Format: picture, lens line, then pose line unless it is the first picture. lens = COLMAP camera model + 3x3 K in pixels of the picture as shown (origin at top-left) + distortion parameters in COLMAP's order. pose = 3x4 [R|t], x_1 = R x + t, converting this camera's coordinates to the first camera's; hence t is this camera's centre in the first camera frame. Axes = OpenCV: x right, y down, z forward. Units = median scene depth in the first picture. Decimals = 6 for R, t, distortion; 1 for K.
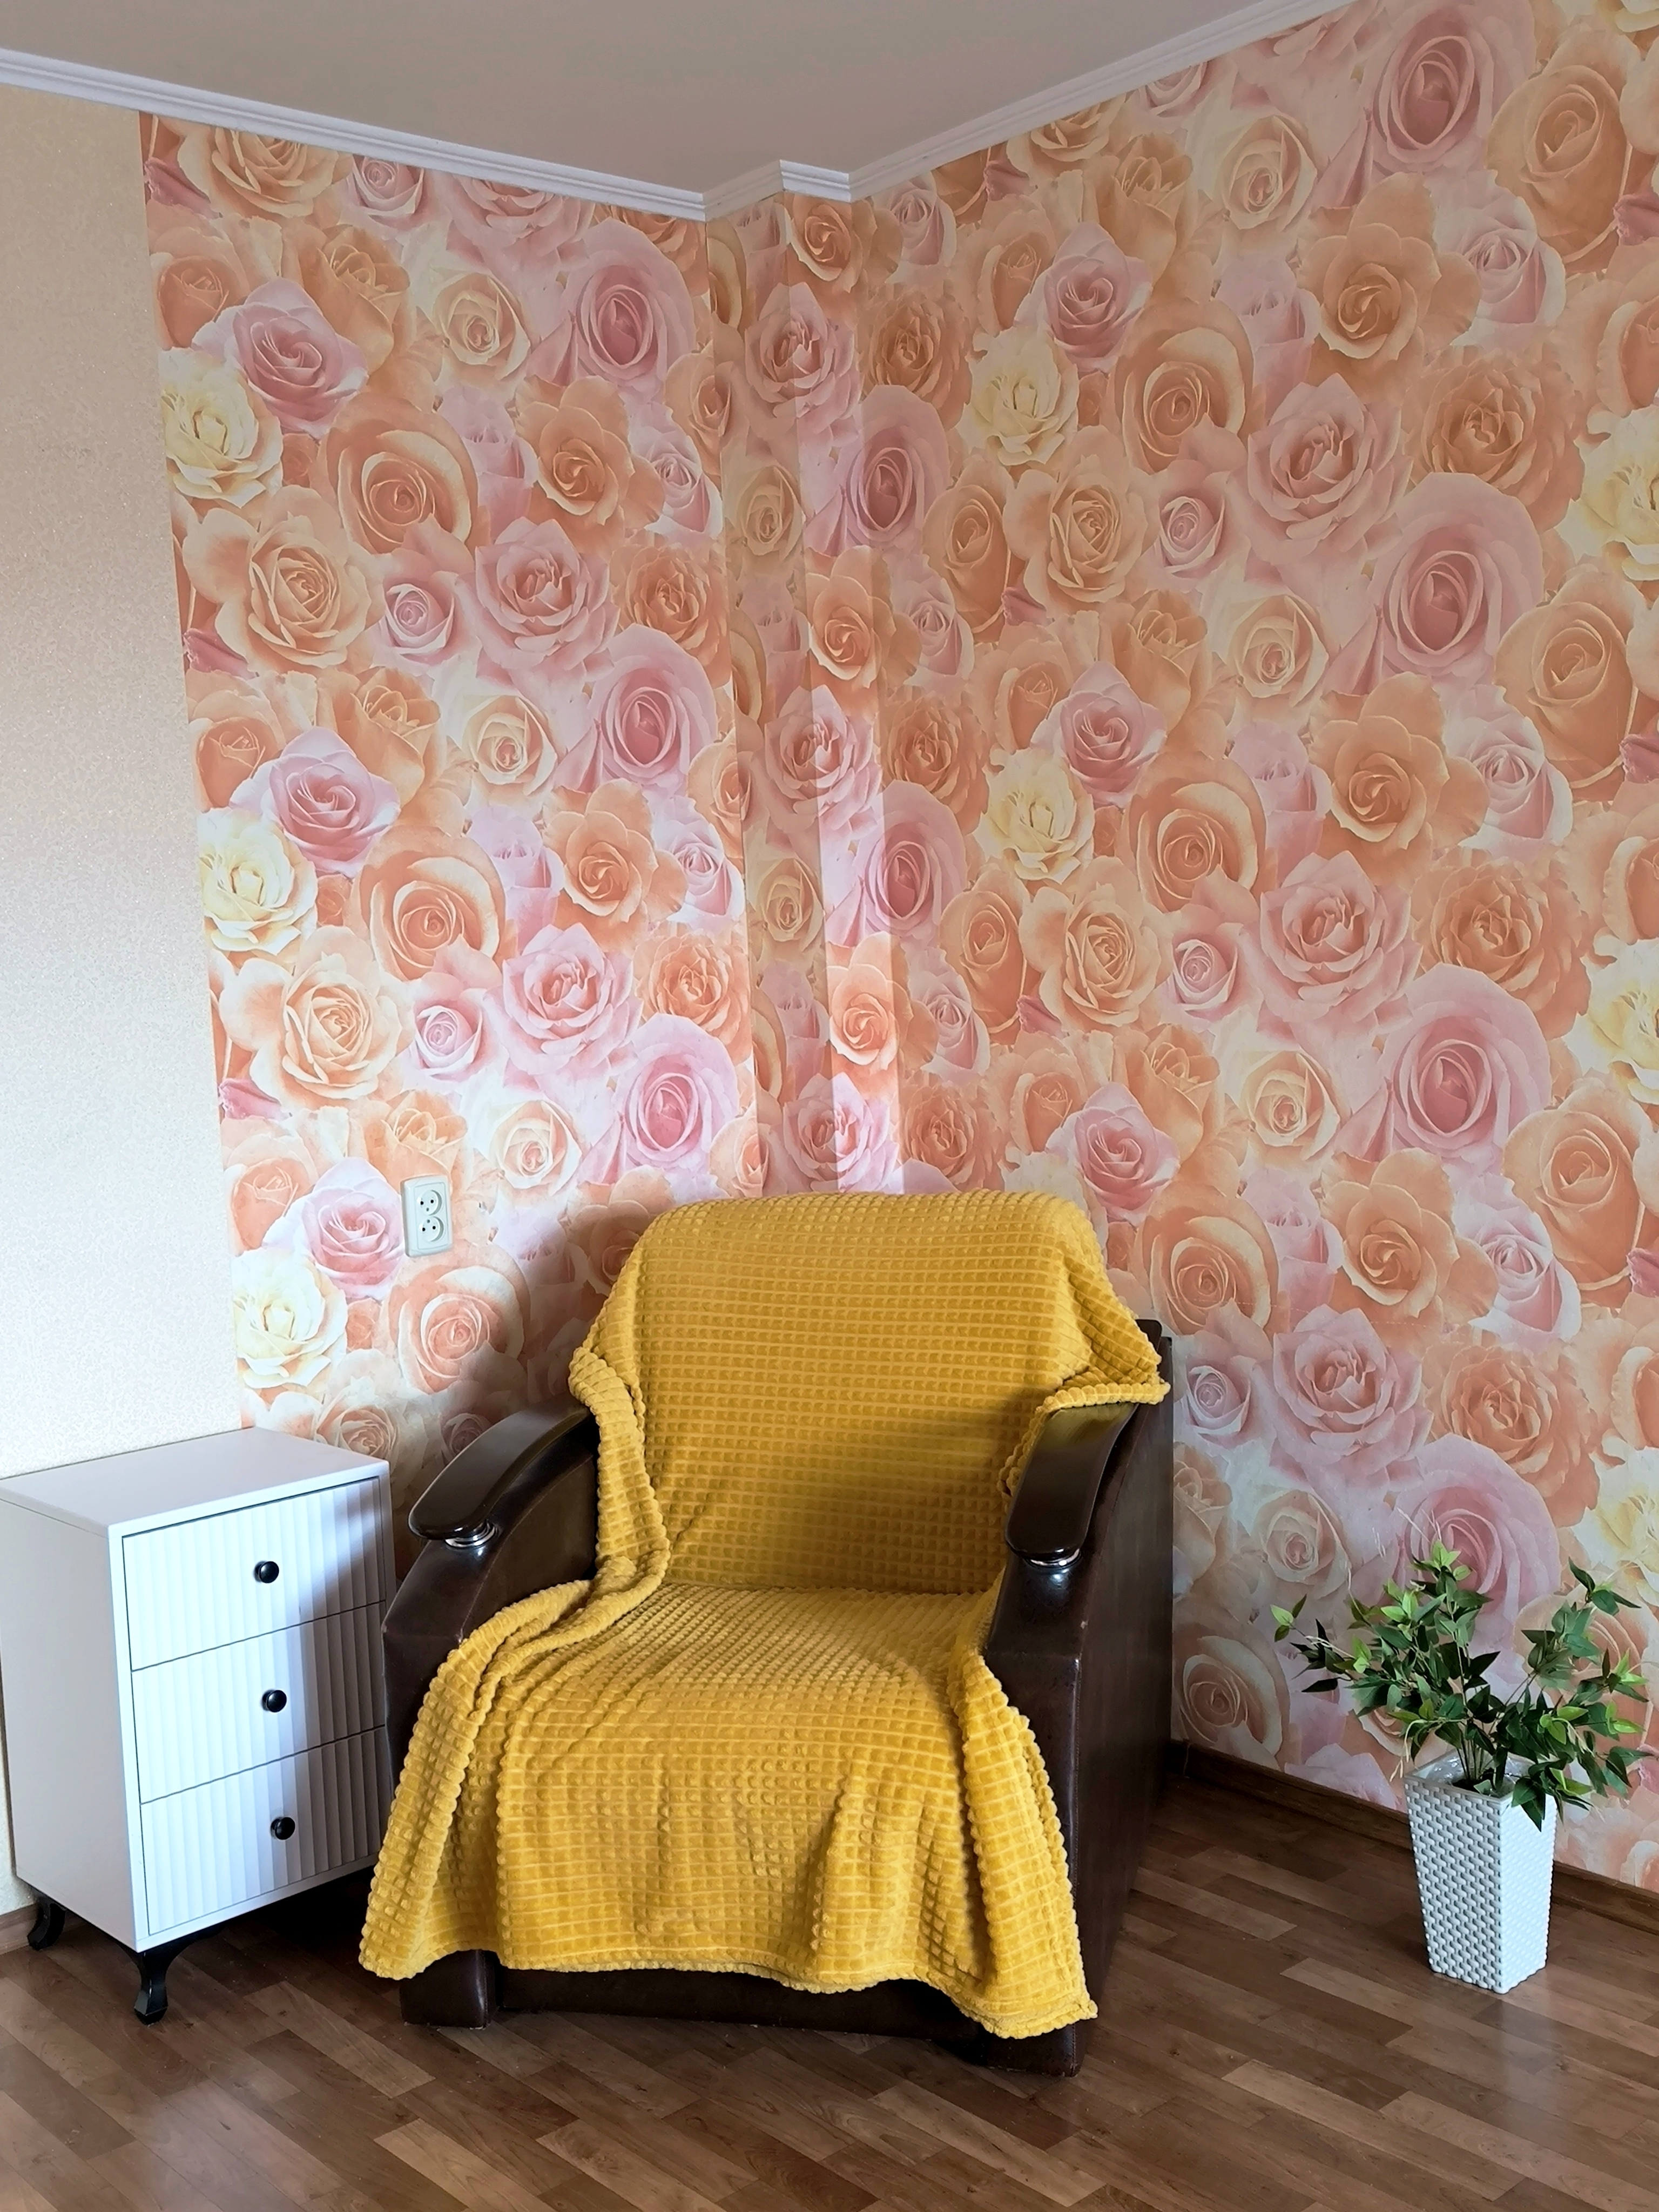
lens RADIAL K [[2482.9, 0, 829.5], [0, 2482.9, 1106.0], [0, 0, 1]] dist [0.059707, -0.207386]
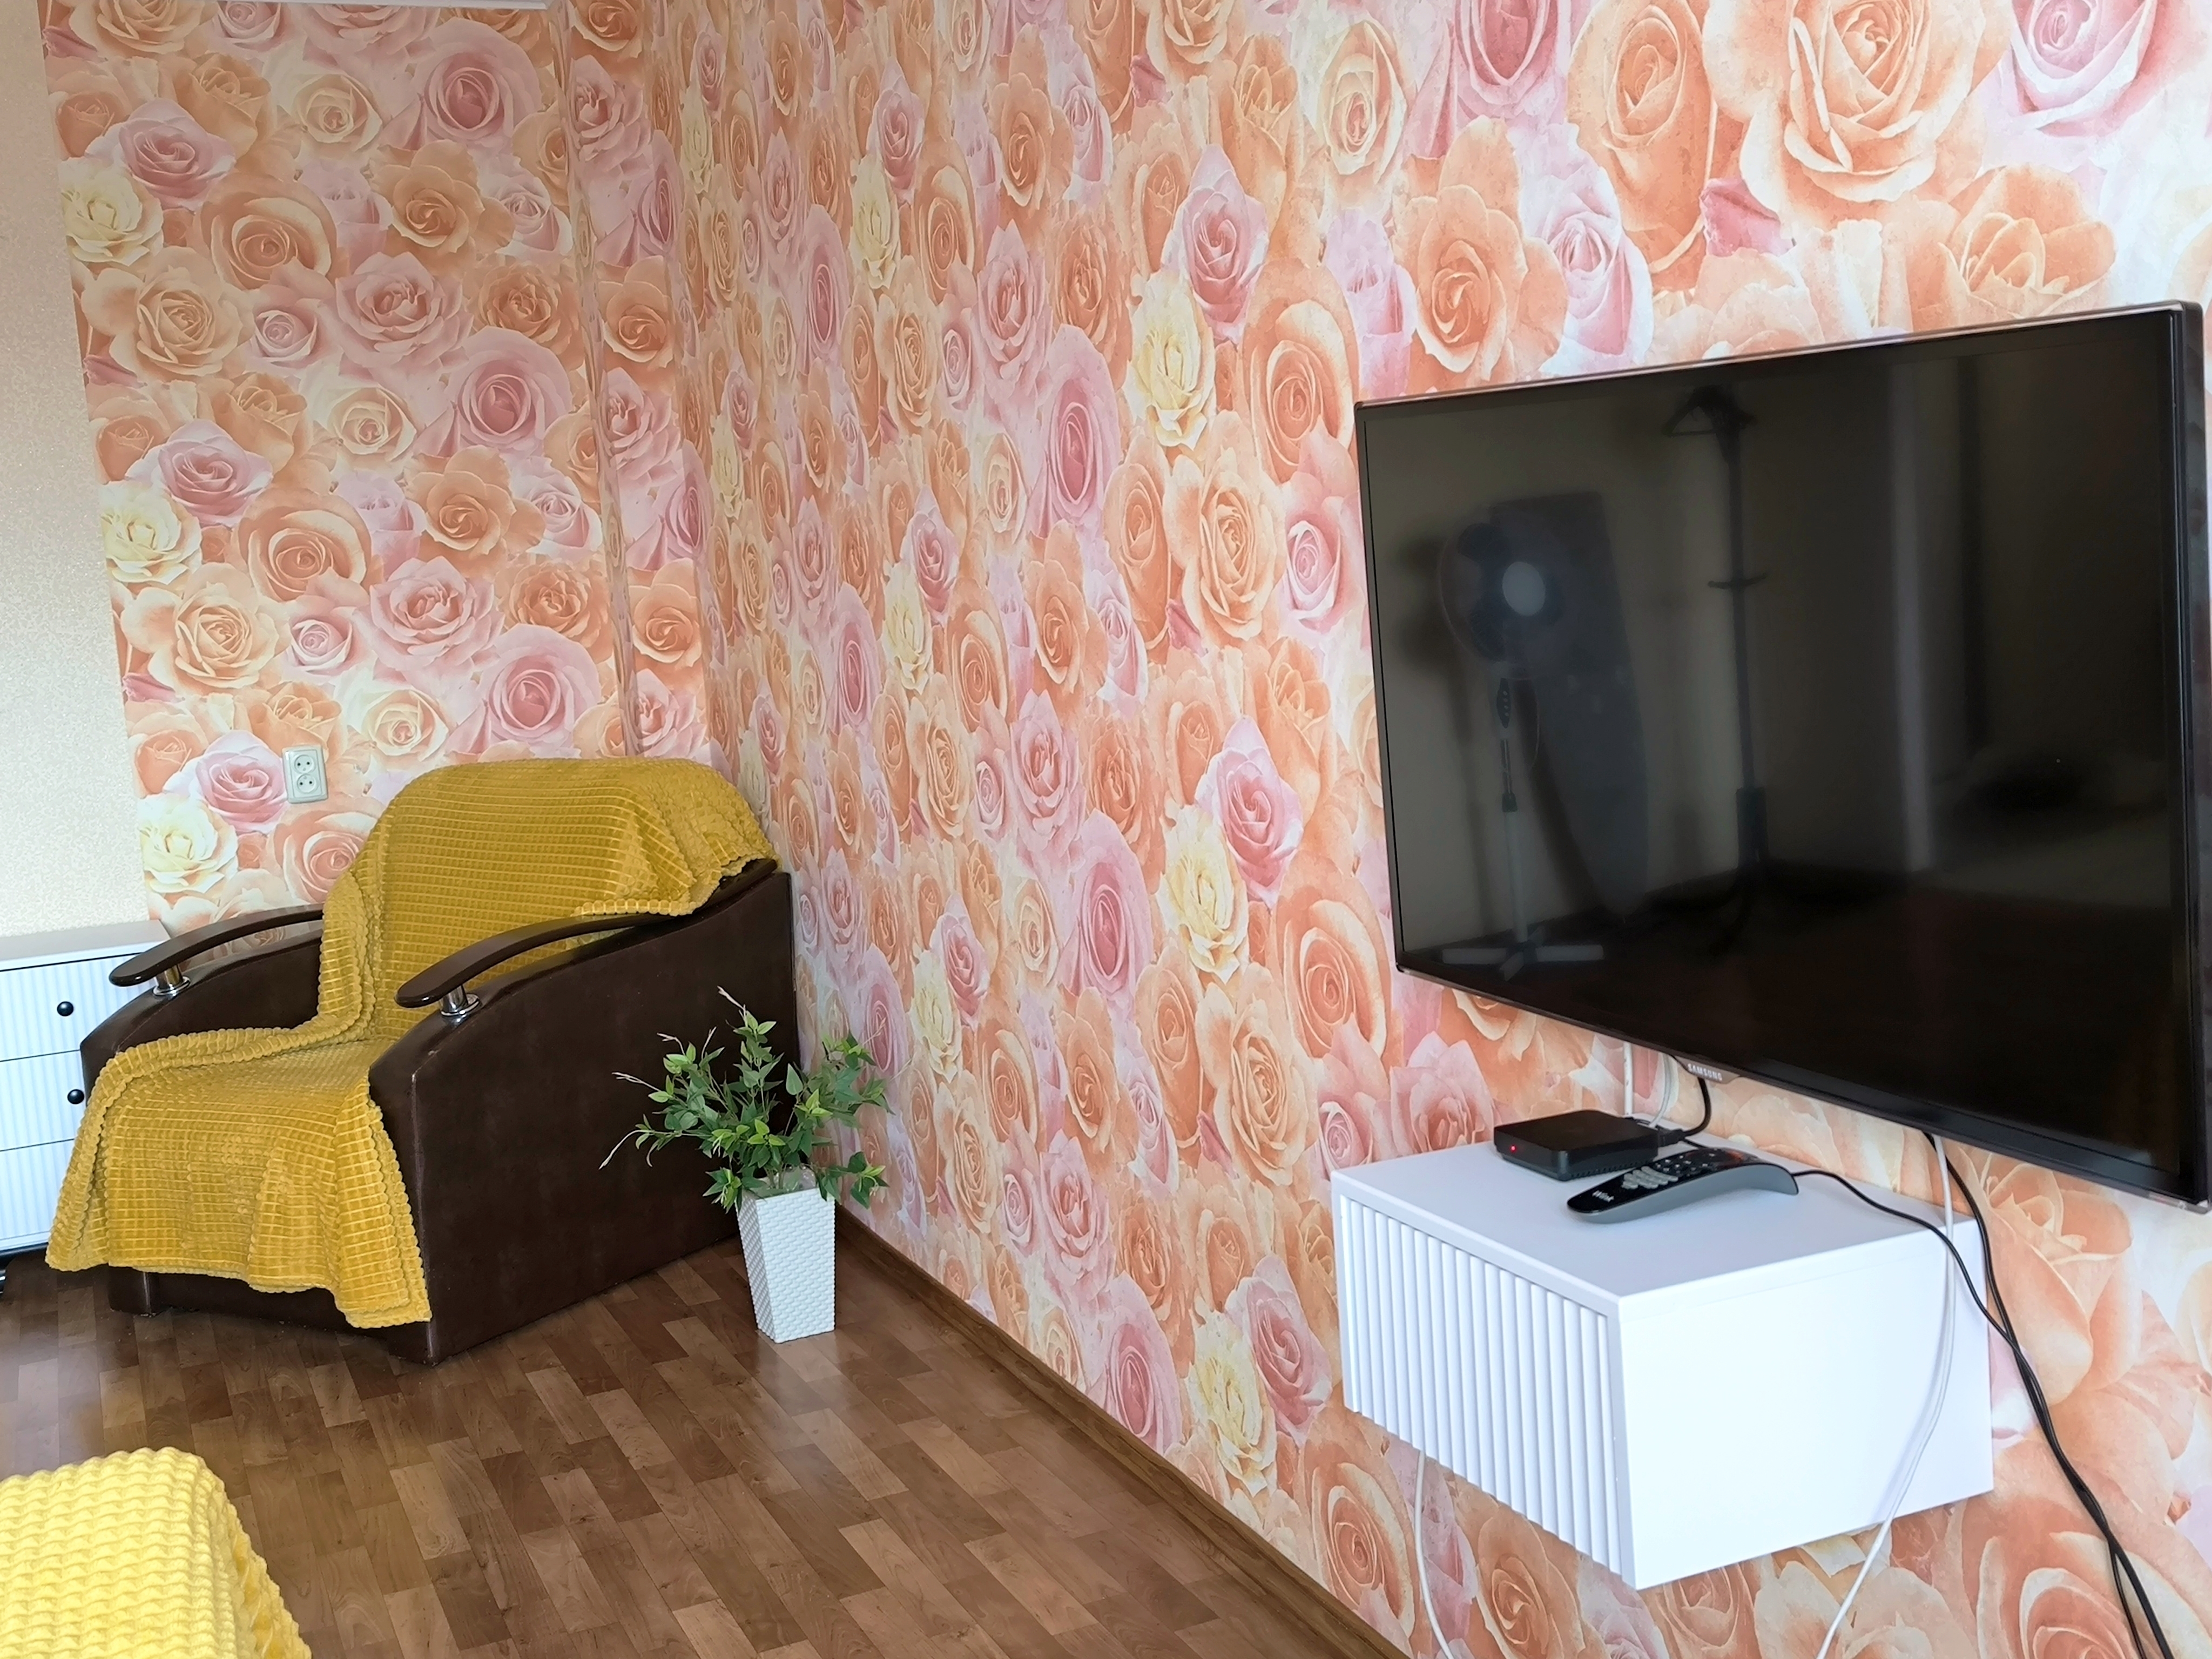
lens RADIAL K [[2482.9, 0, 1106.0], [0, 2482.9, 829.5], [0, 0, 1]] dist [0.059707, -0.207386]
pose [[0.957357, 0.014954, -0.288521, 0.658528], [-0.001857, 0.998957, 0.045614, 0.011342], [0.288902, -0.043133, 0.956387, -0.185600]]
